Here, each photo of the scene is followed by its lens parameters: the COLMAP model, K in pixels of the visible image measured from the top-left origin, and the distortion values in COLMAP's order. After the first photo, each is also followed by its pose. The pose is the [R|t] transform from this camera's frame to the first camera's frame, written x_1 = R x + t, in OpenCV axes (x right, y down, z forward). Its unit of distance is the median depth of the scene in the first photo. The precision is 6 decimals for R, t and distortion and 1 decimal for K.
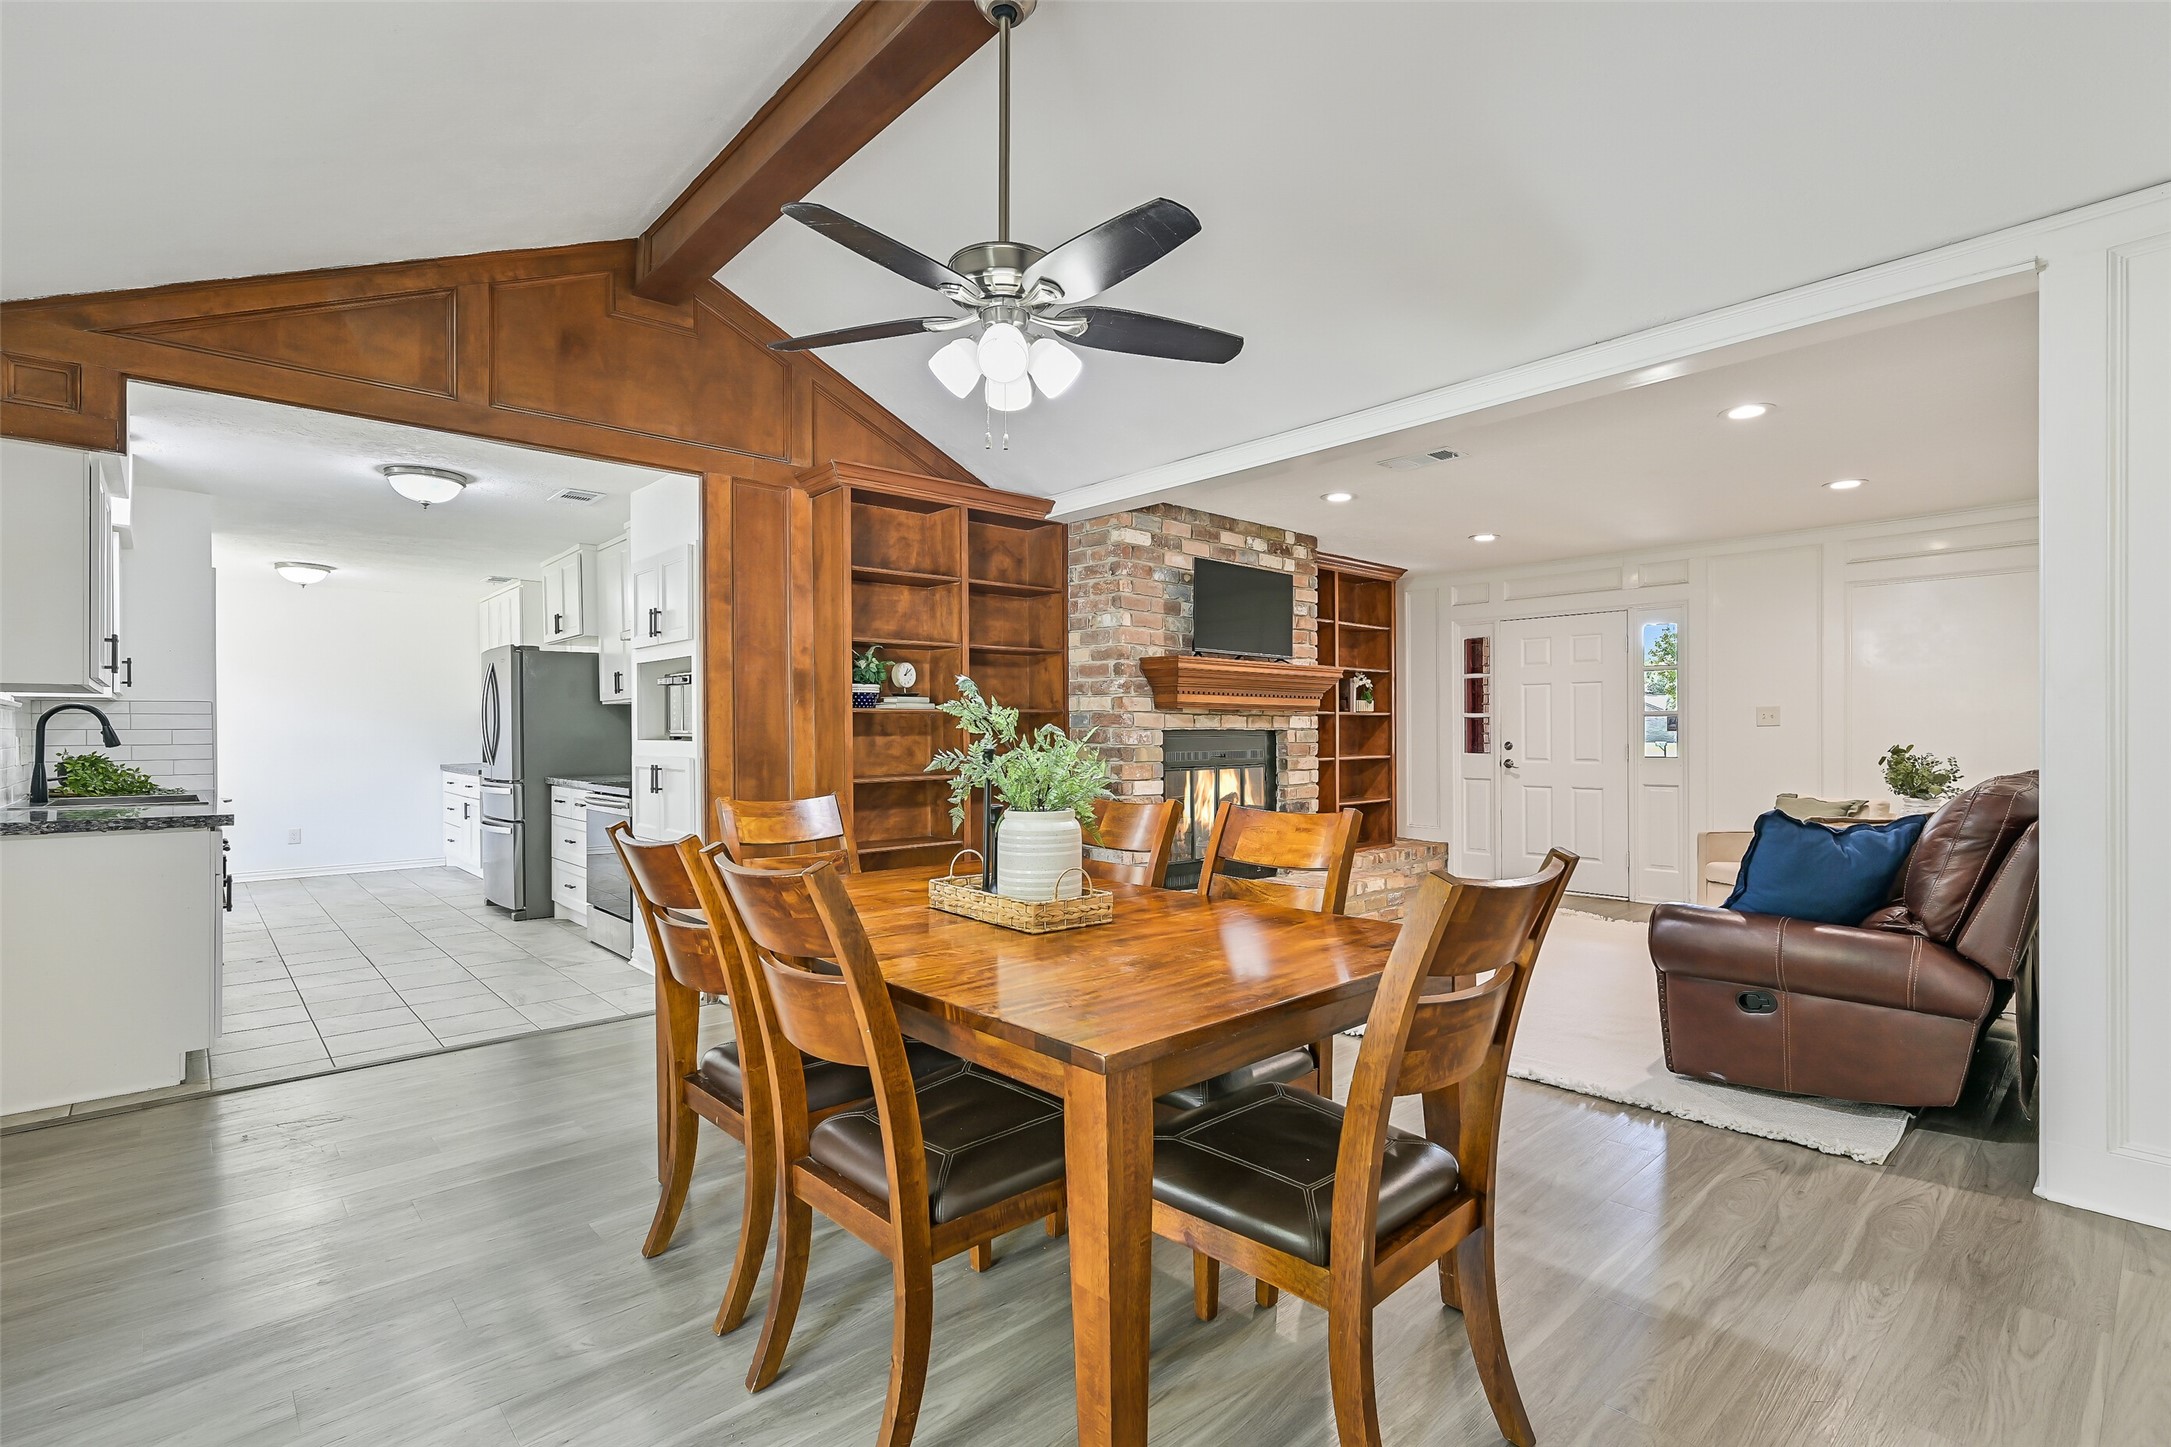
lens RADIAL K [[1002.1, 0, 1106.0], [0, 1002.1, 728.4], [0, 0, 1]] dist [0.001179, -0.000432]
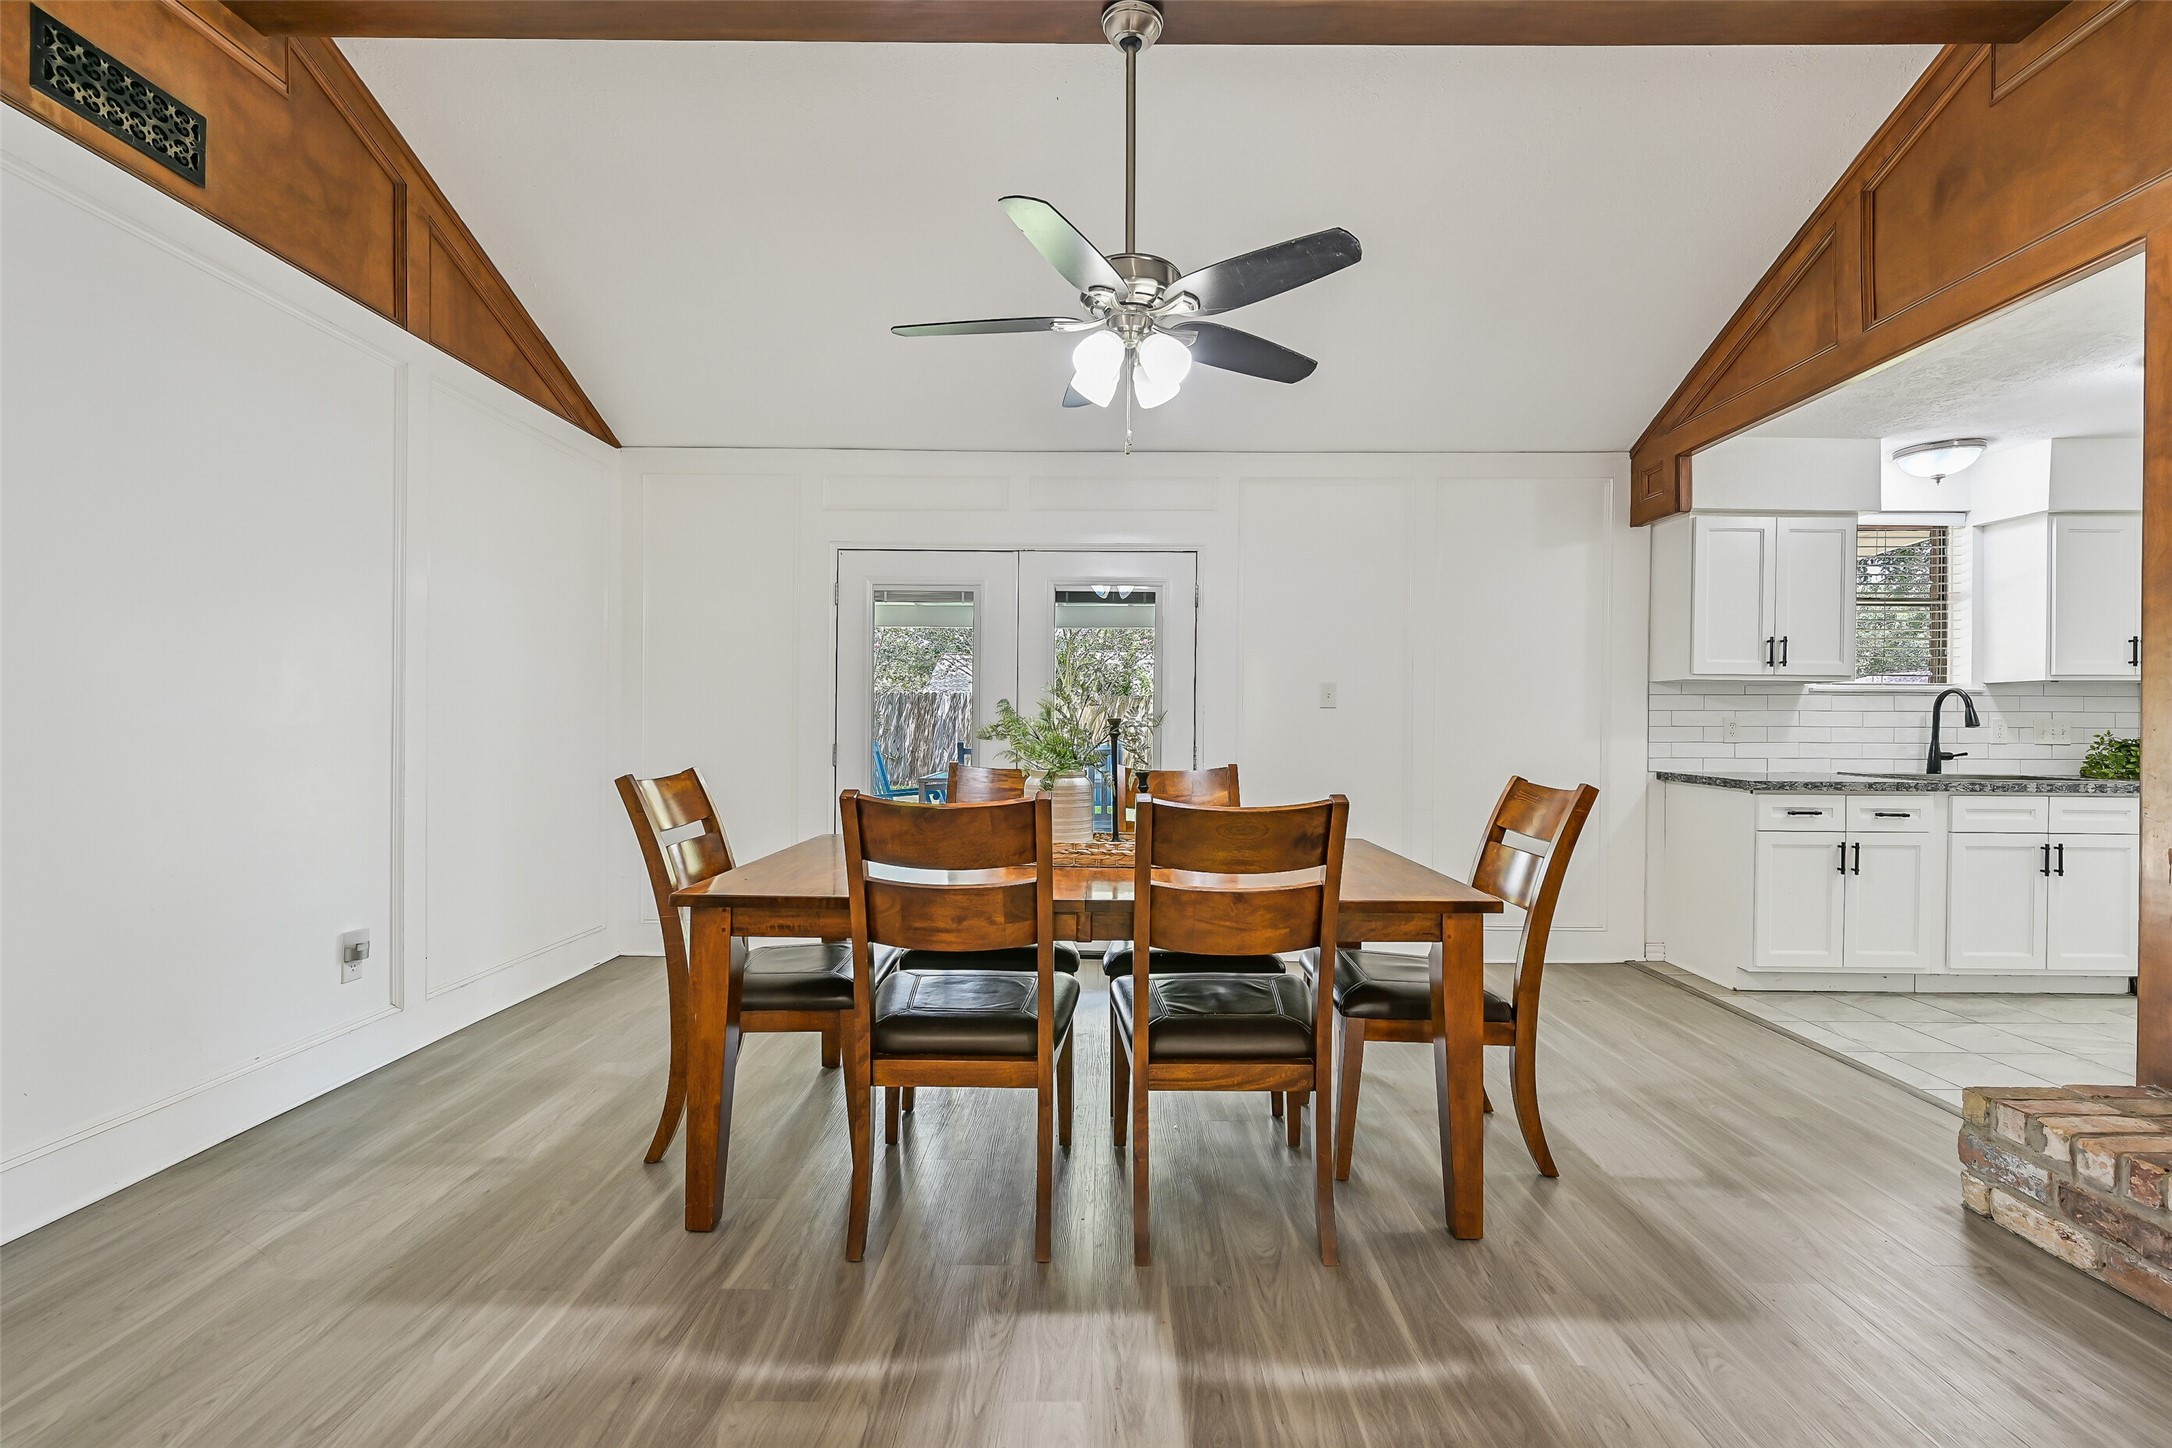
lens RADIAL K [[927.0, 0, 1095.5], [0, 927.0, 729.4], [0, 0, 1]] dist [-0.001003, 0.000126]
pose [[-0.685581, 0.004754, -0.727981, 0.286067], [0.001089, 0.999984, 0.005505, 0.010759], [0.727996, 0.002981, -0.685575, 0.724038]]
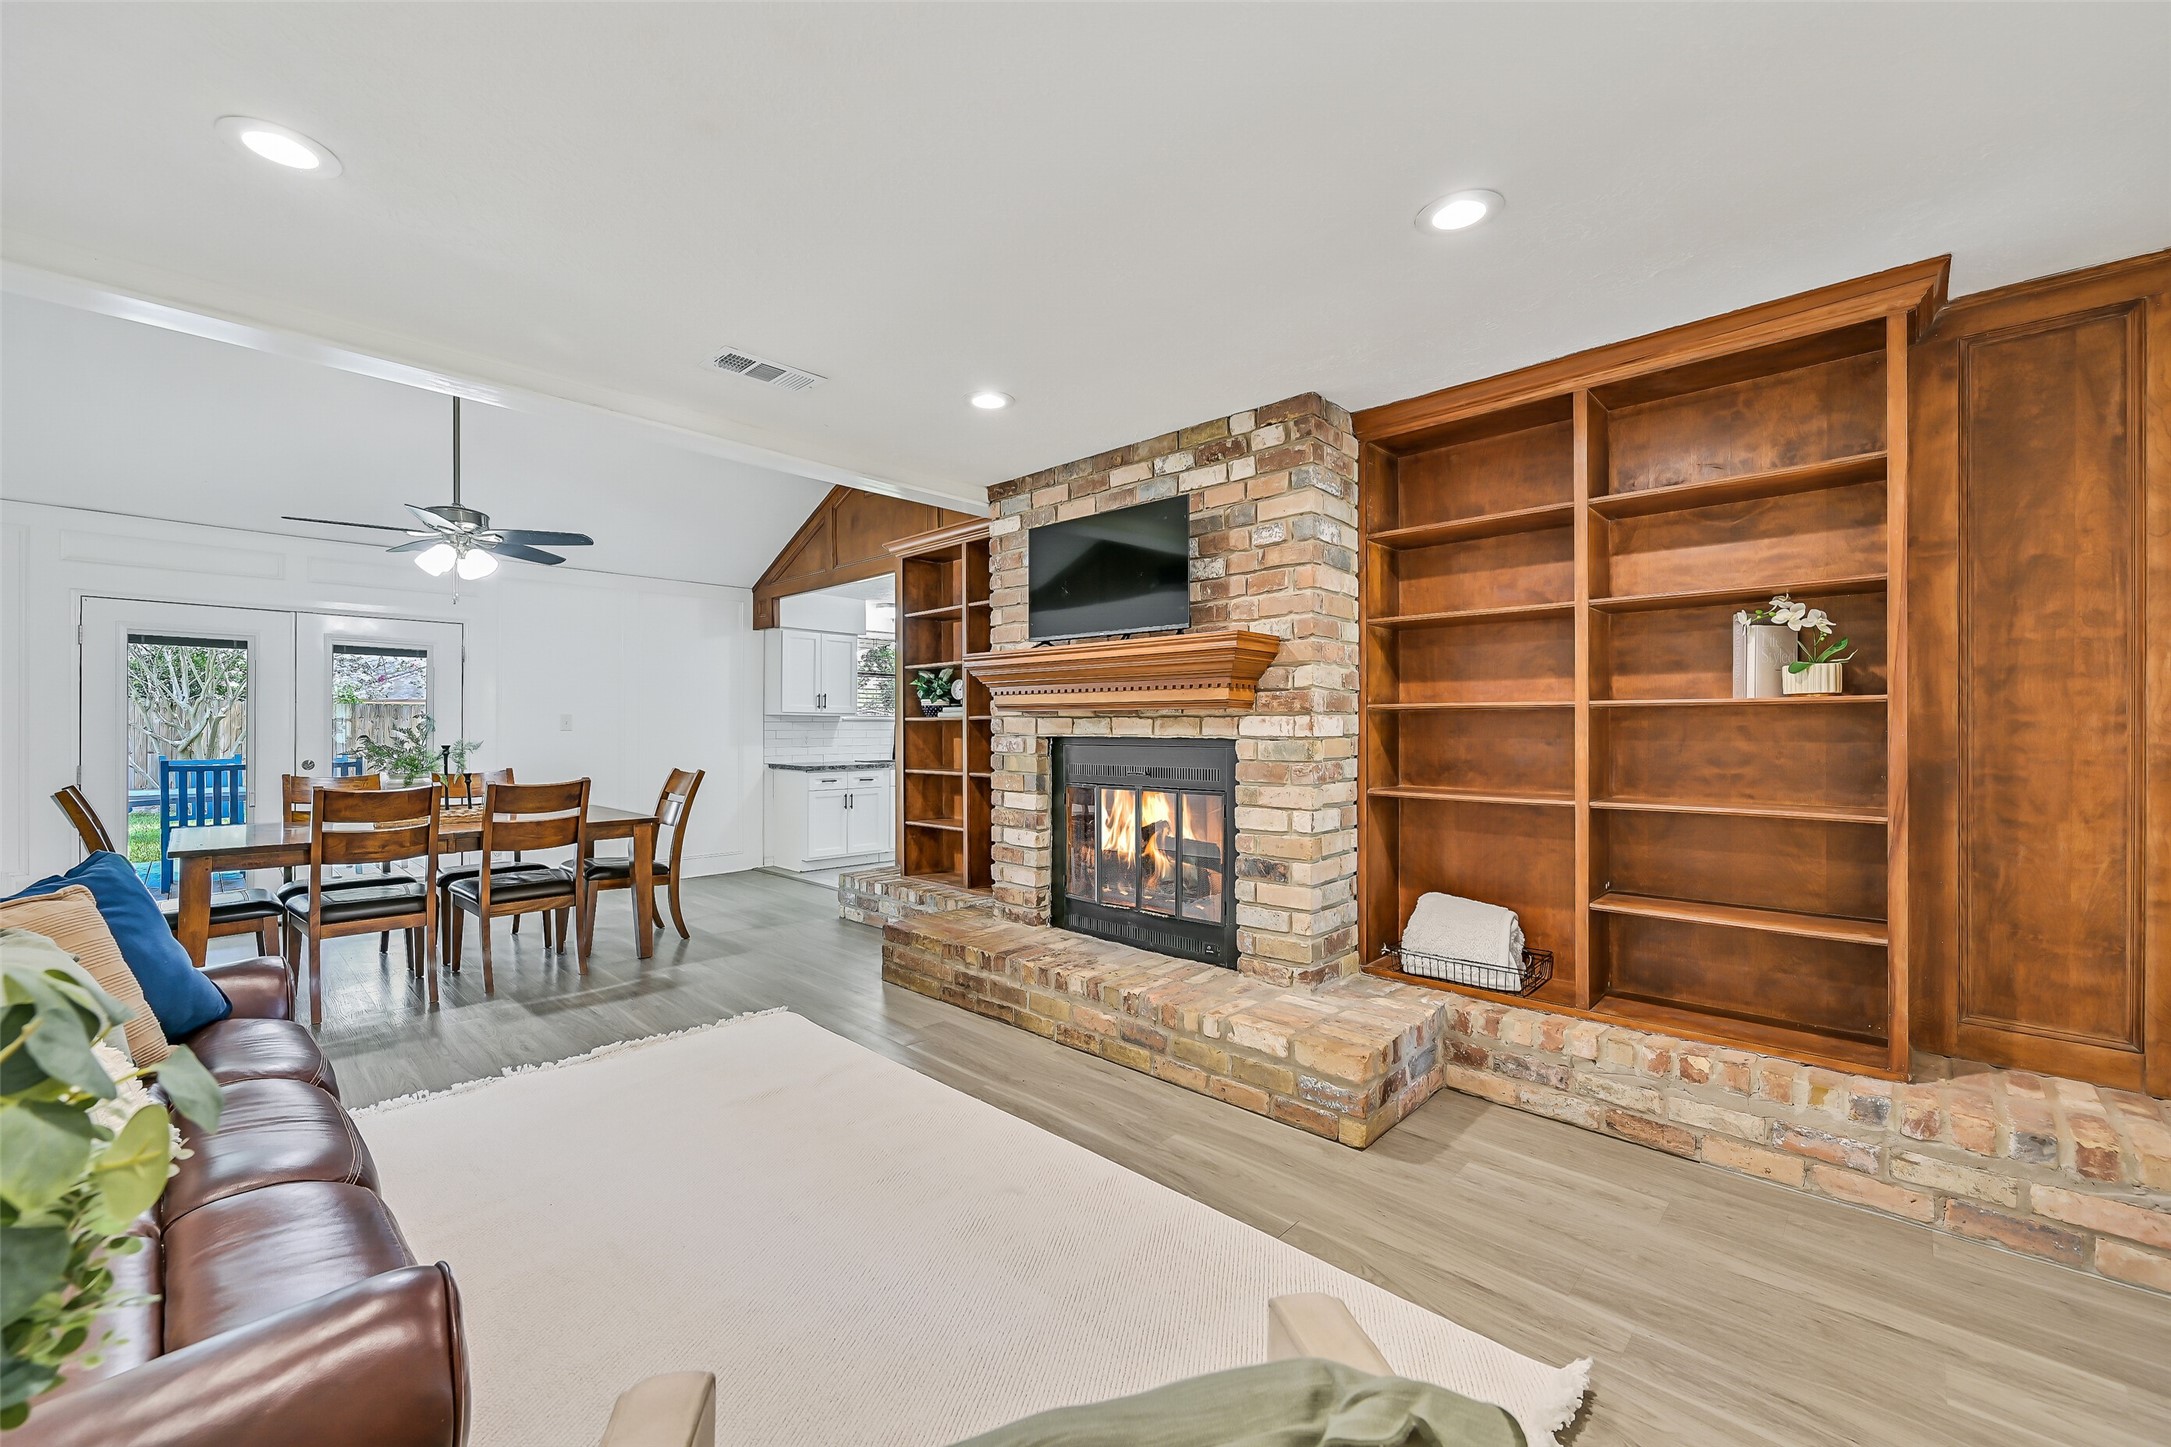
lens RADIAL K [[862.4, 0, 1097.2], [0, 862.4, 730.2], [0, 0, 1]] dist [0.000986, 0.000282]
pose [[0.066387, 0.007465, -0.997766, 0.764951], [0.004536, 0.999959, 0.007783, -0.009067], [0.997784, -0.005042, 0.066351, 0.955057]]
